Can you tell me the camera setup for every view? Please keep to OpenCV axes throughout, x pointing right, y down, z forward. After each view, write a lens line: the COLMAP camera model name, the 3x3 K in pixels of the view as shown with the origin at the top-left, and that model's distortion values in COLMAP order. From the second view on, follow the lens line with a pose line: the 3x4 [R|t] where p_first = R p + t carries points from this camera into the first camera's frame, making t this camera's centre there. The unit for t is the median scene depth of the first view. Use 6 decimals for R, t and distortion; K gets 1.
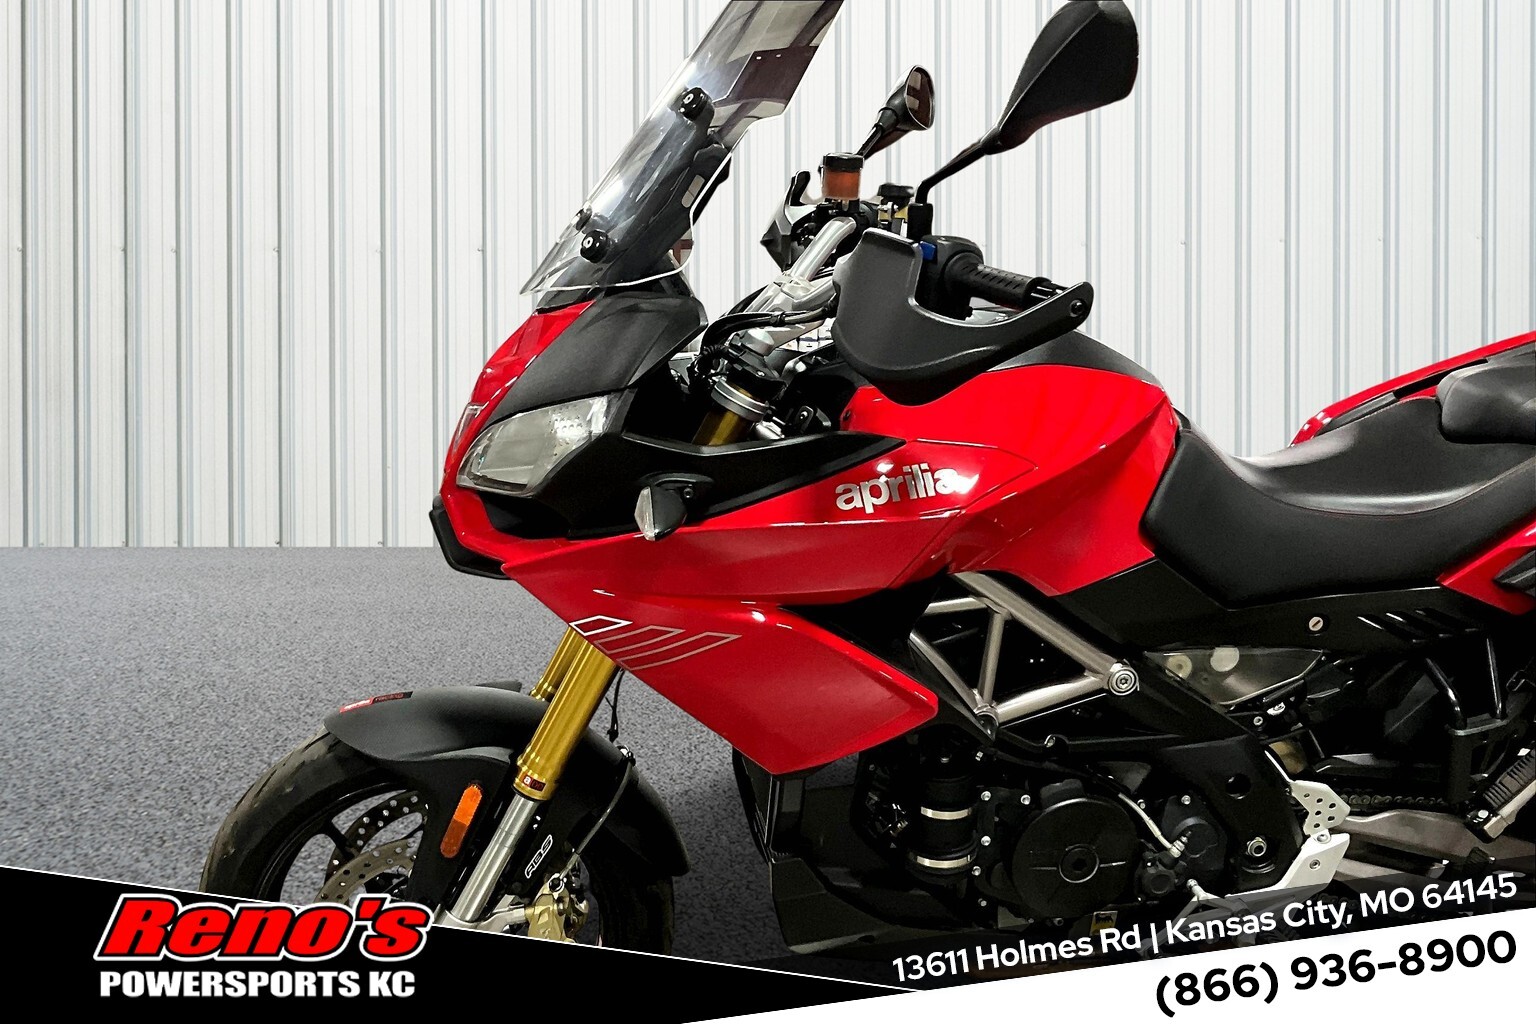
lens RADIAL K [[1322.5, 0, 768.0], [0, 1322.5, 512.0], [0, 0, 1]] dist [0.122072, -0.246042]
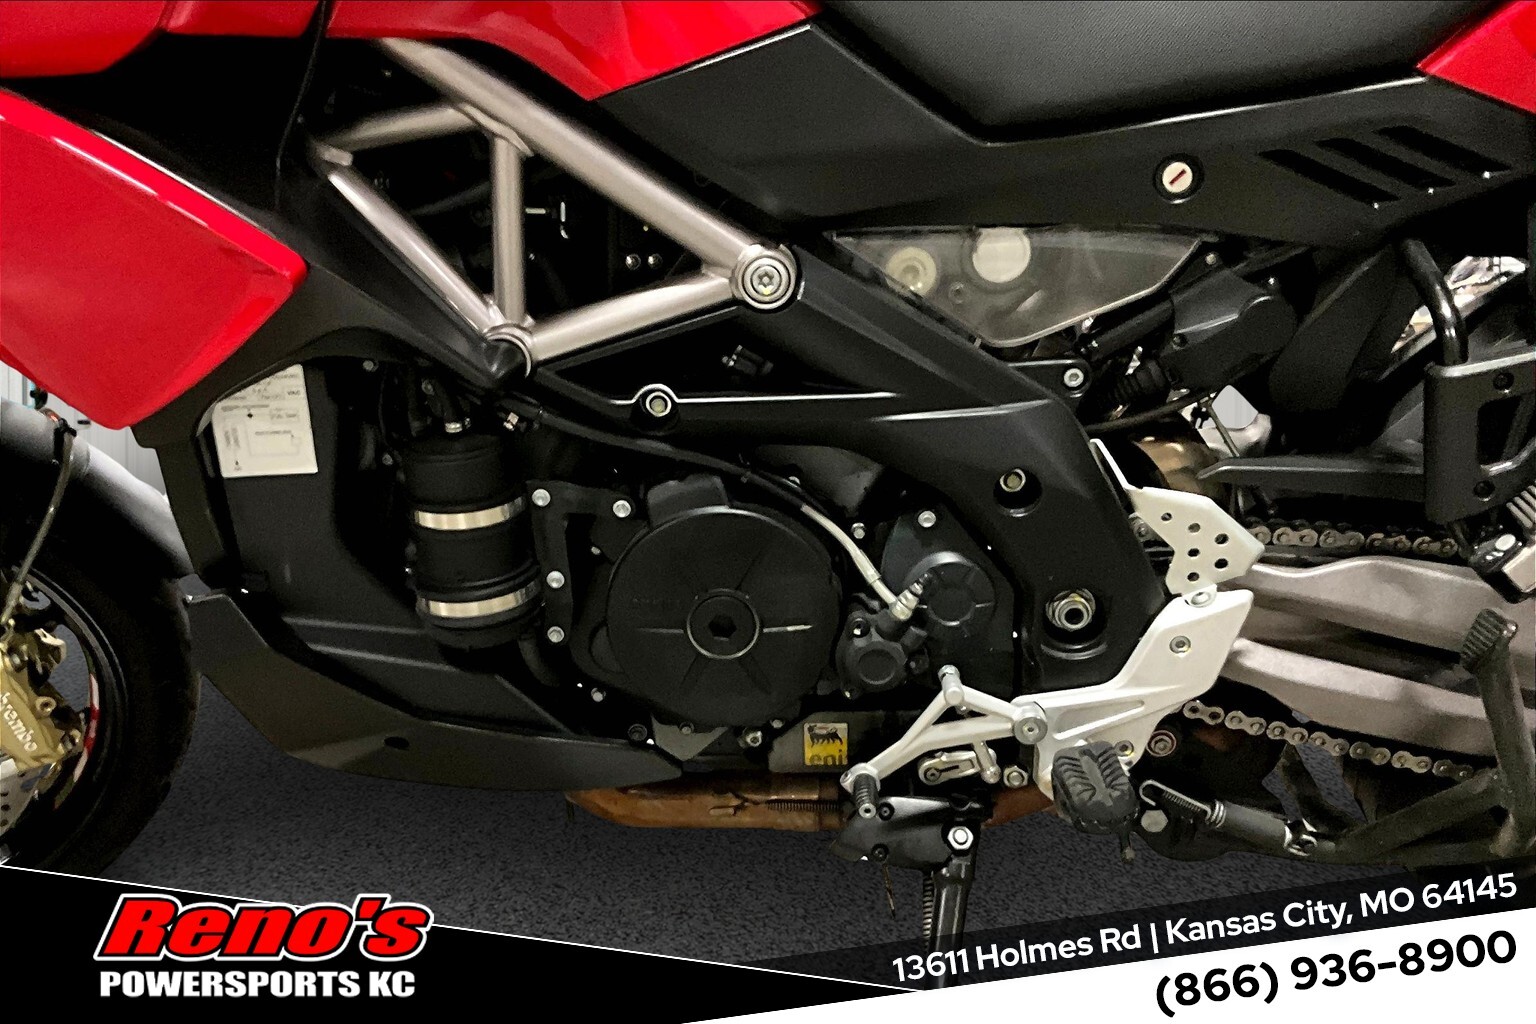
lens RADIAL K [[1322.5, 0, 768.0], [0, 1322.5, 512.0], [0, 0, 1]] dist [0.122072, -0.246042]
pose [[0.978553, 0.011774, -0.205659, 0.362148], [0.002981, 0.997451, 0.071290, 0.174059], [0.205974, -0.070374, 0.976024, 0.457294]]
